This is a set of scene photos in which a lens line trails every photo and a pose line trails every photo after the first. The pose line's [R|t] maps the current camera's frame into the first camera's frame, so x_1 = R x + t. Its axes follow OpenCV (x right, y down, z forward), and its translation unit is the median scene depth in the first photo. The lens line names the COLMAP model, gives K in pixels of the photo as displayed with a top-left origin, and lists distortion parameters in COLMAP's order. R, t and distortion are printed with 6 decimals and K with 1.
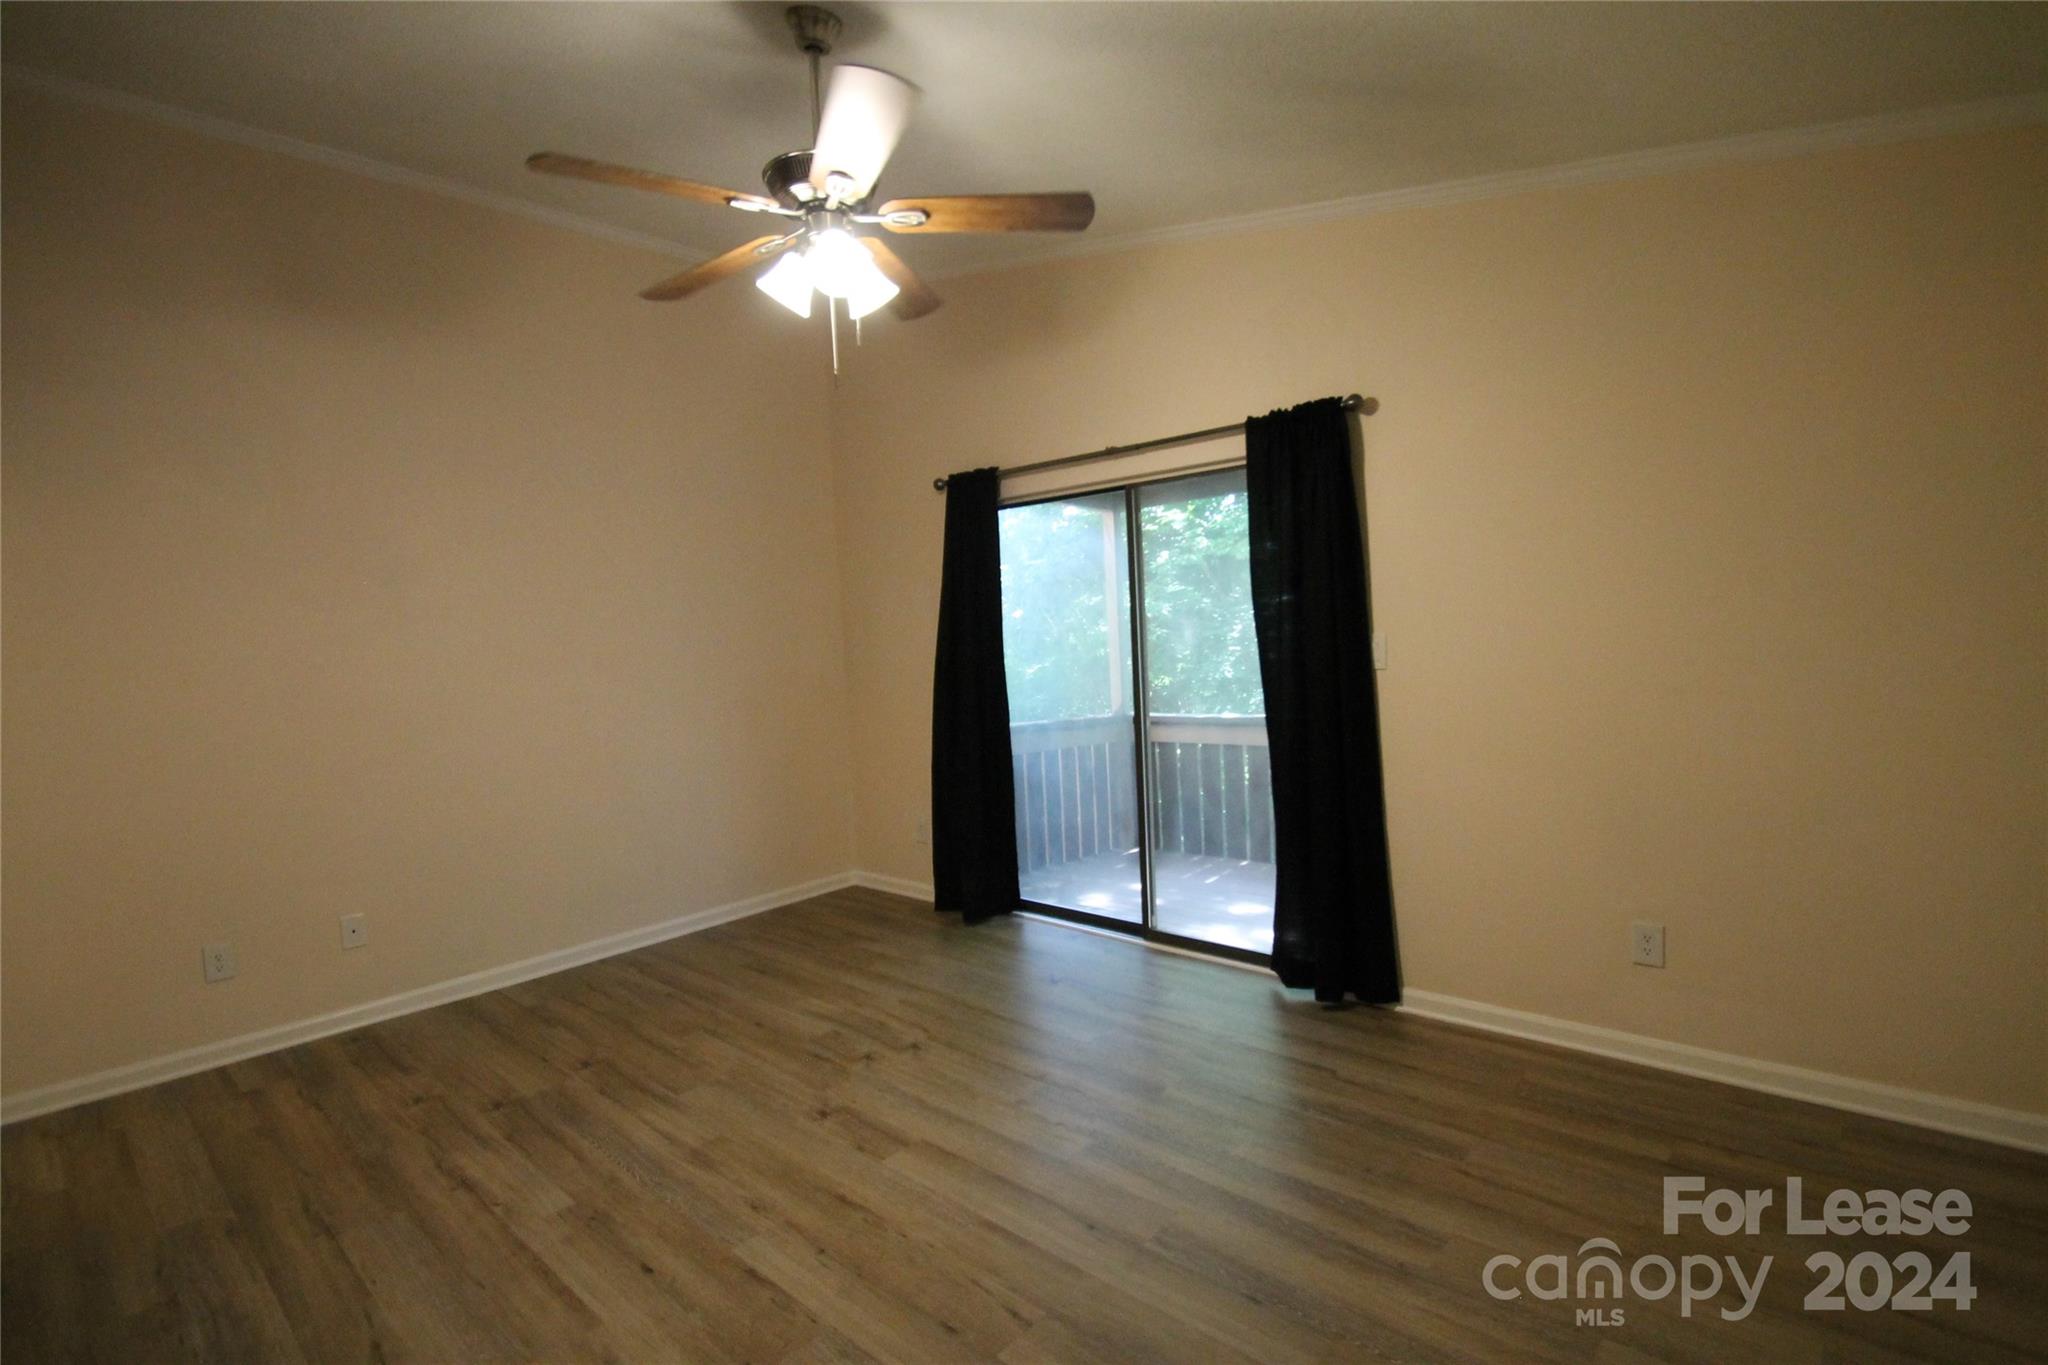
lens RADIAL K [[956.9, 0, 1038.4], [0, 956.9, 695.4], [0, 0, 1]] dist [-0.001887, -0.011676]
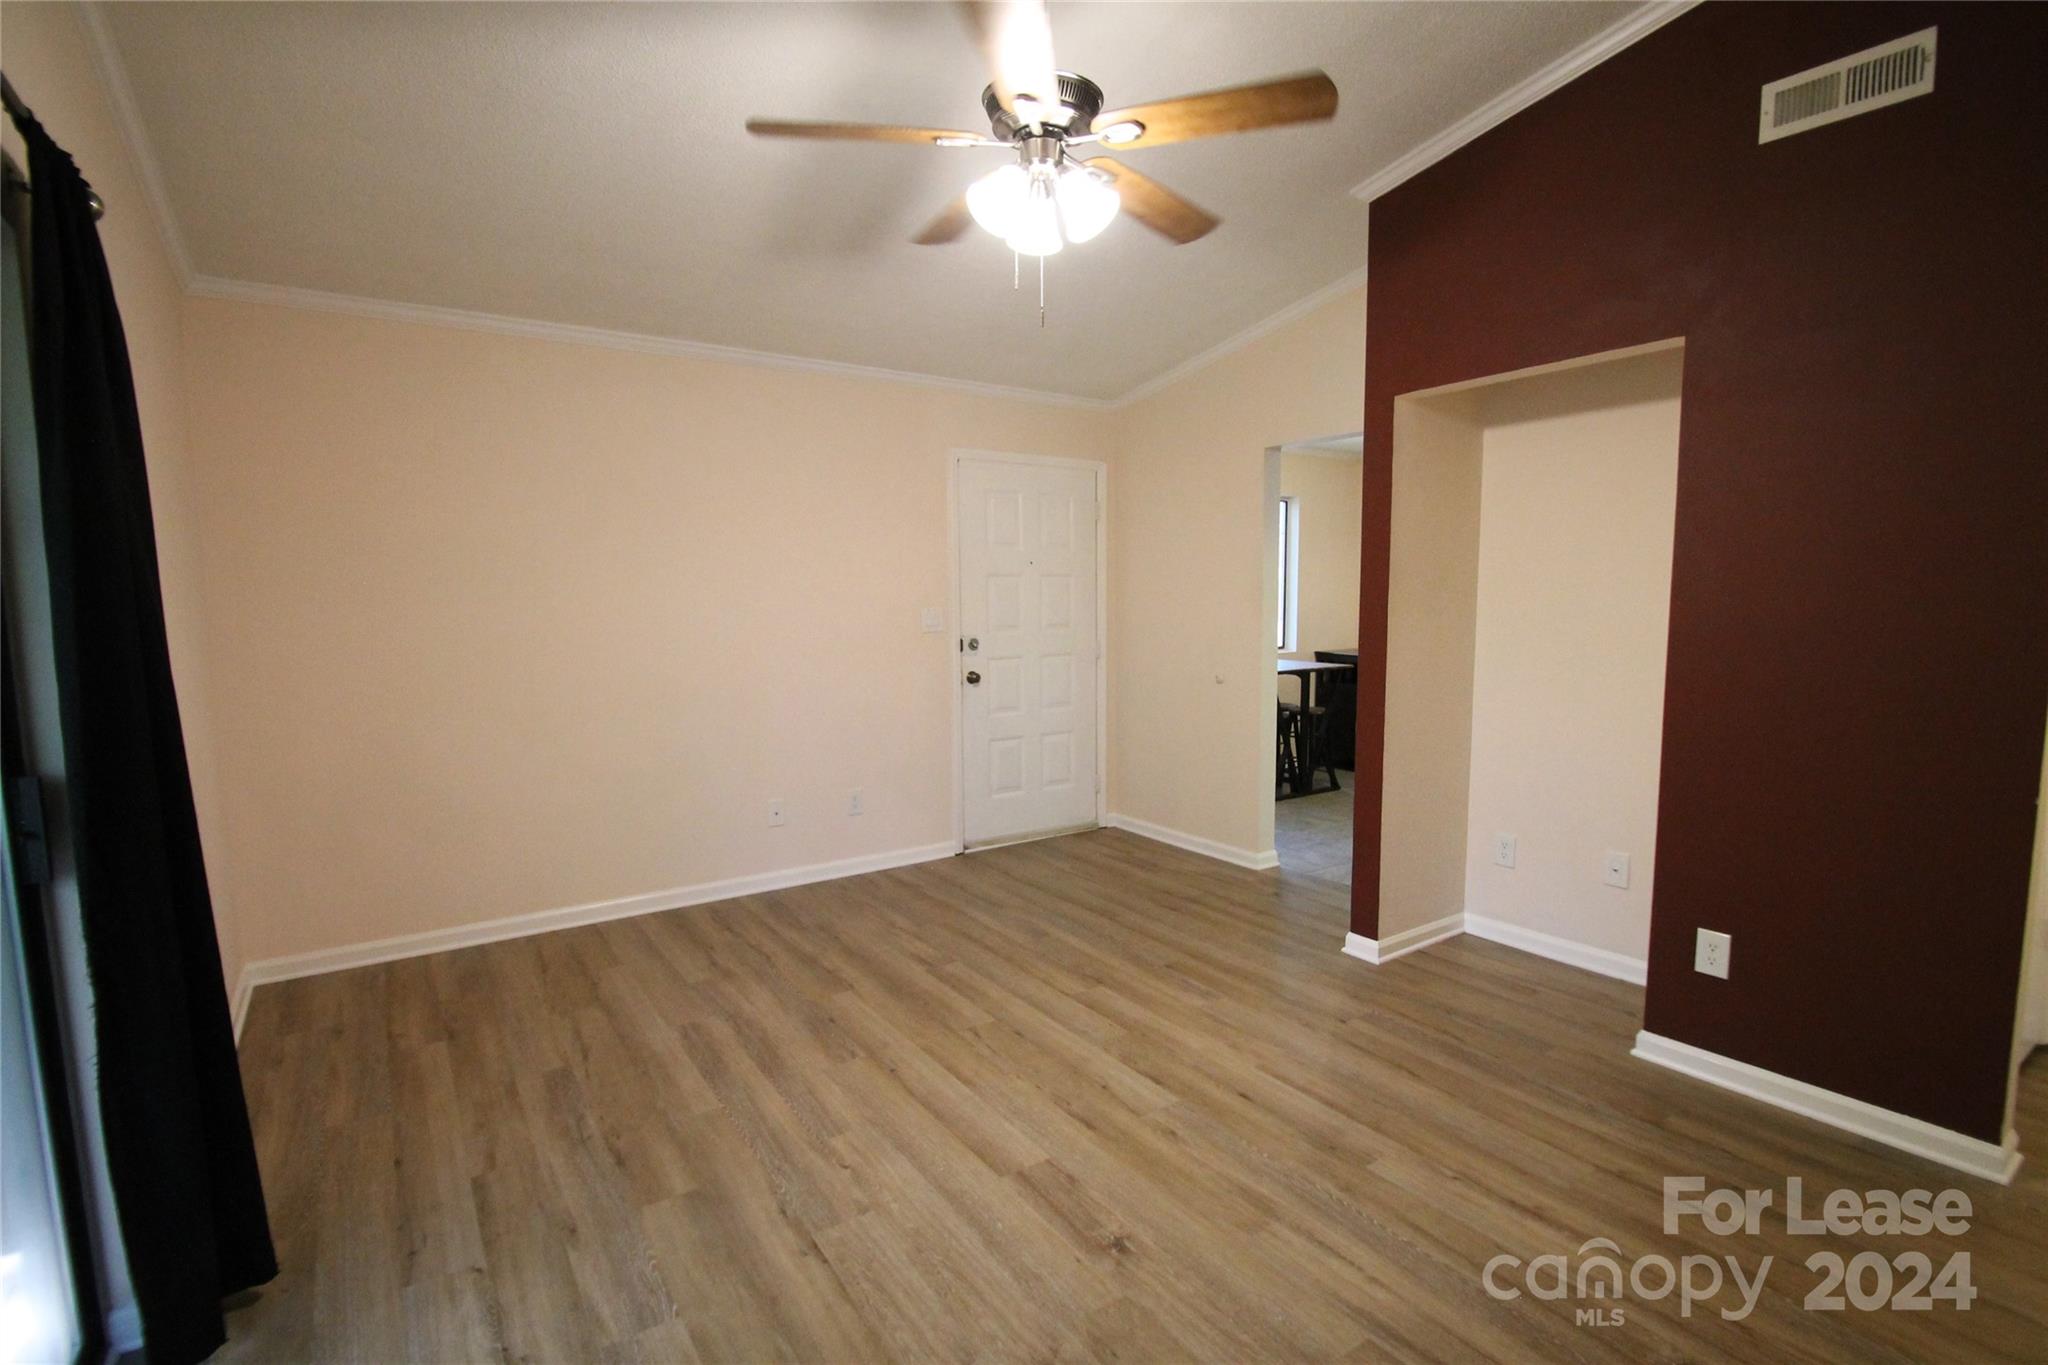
lens RADIAL K [[956.9, 0, 1028.0], [0, 956.9, 696.0], [0, 0, 1]] dist [-0.001887, -0.011676]
pose [[-0.969431, 0.028805, 0.243666, -0.372125], [0.070769, 0.983706, 0.165267, -0.105321], [-0.234936, 0.177460, -0.955674, 1.760852]]
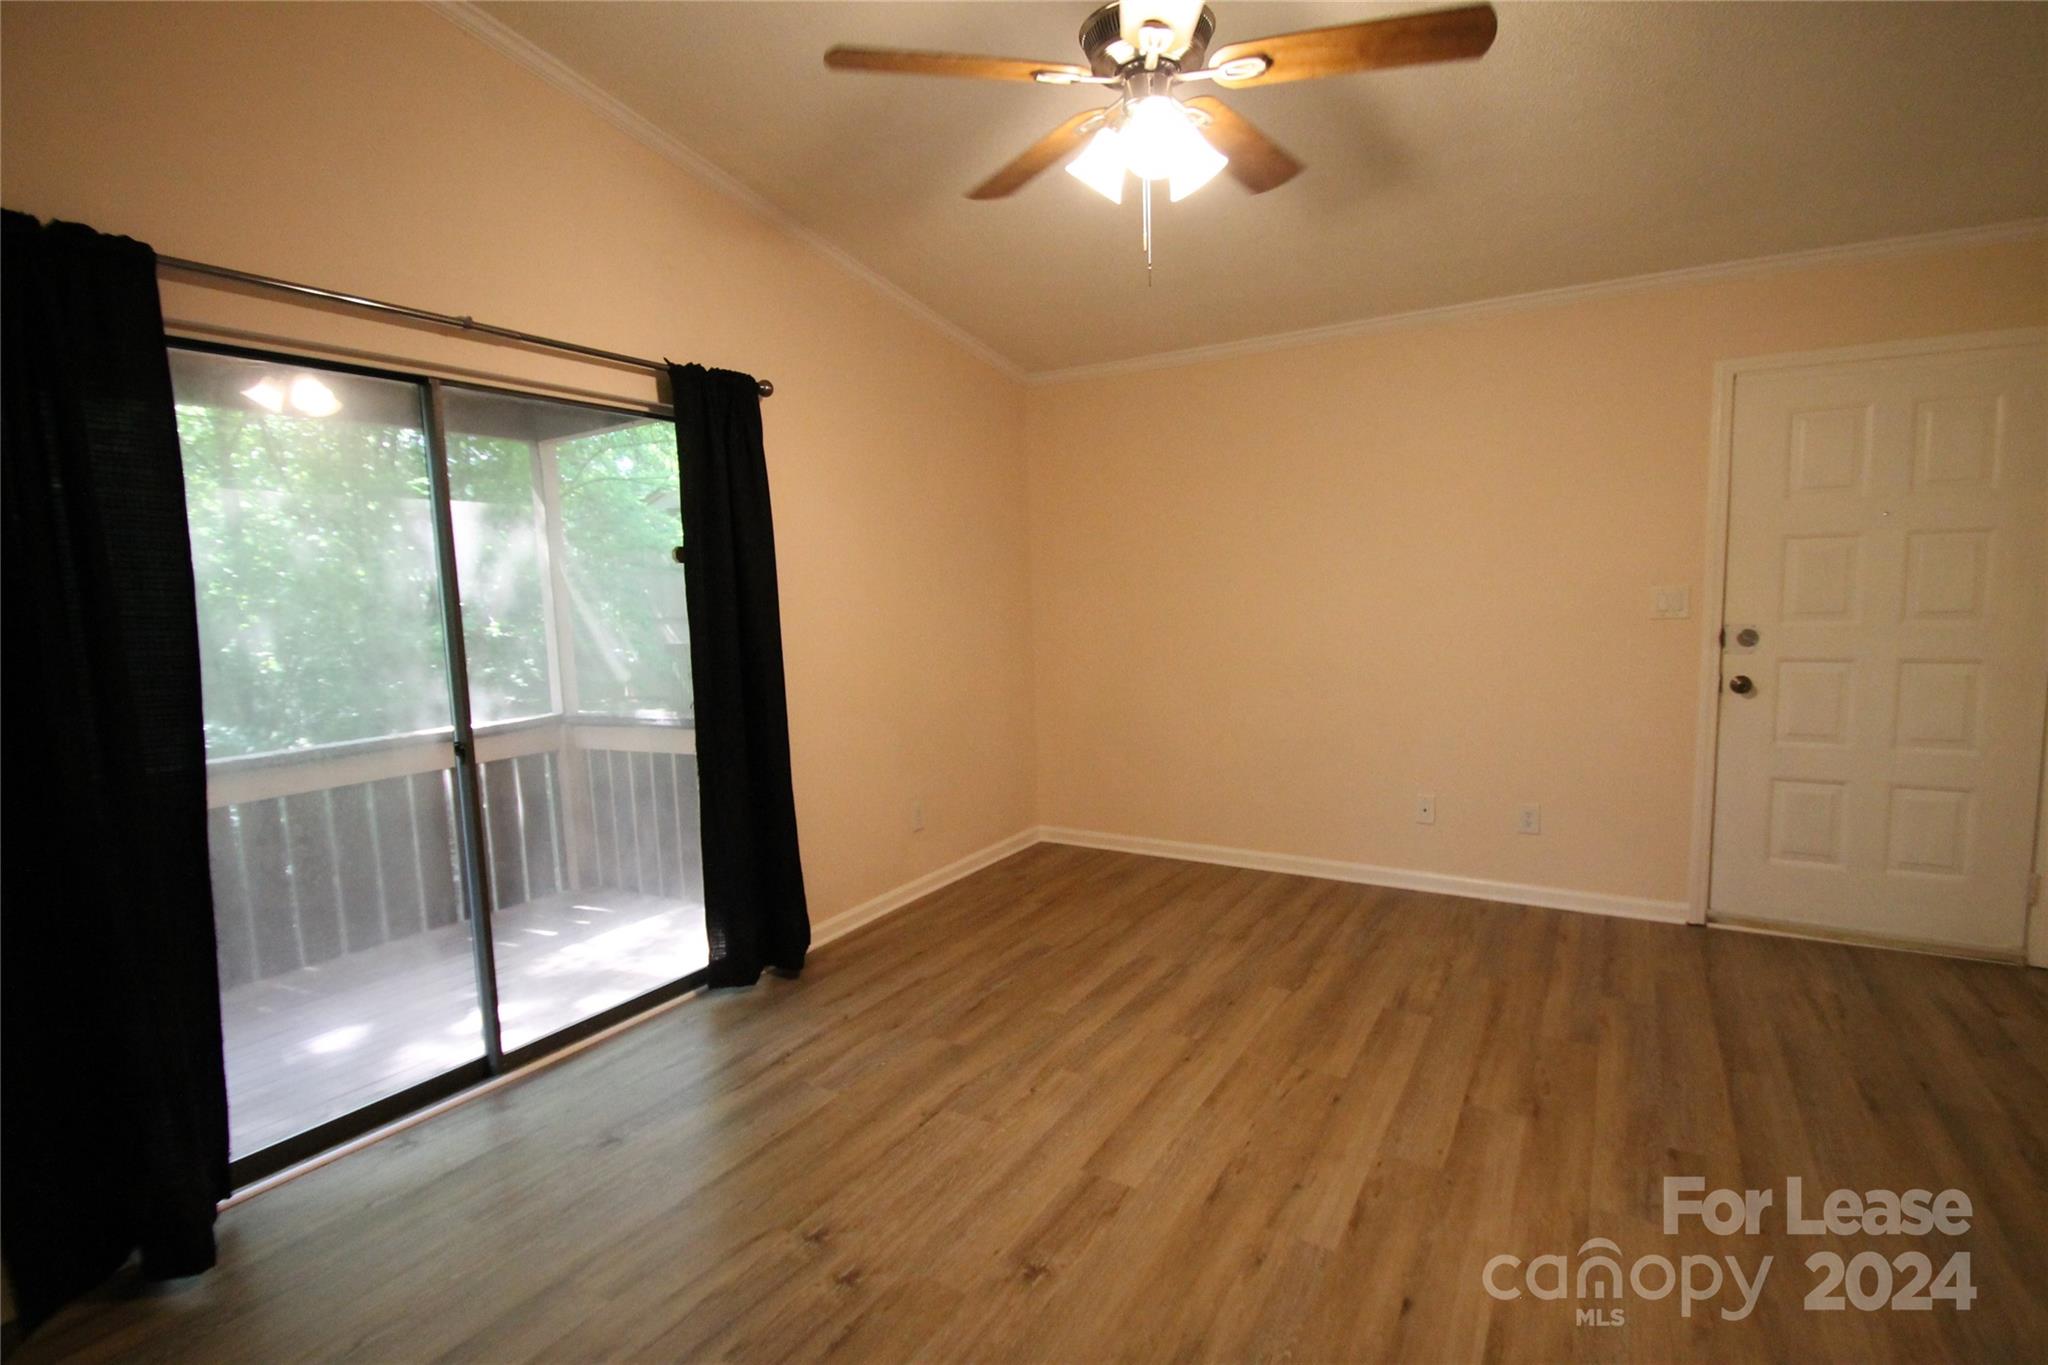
lens RADIAL K [[956.9, 0, 1028.6], [0, 956.9, 697.3], [0, 0, 1]] dist [-0.001887, -0.011676]
pose [[-0.175534, -0.062329, 0.982498, -0.941147], [0.107506, 0.990812, 0.082063, -0.032111], [-0.978586, 0.120029, -0.167221, 1.150861]]
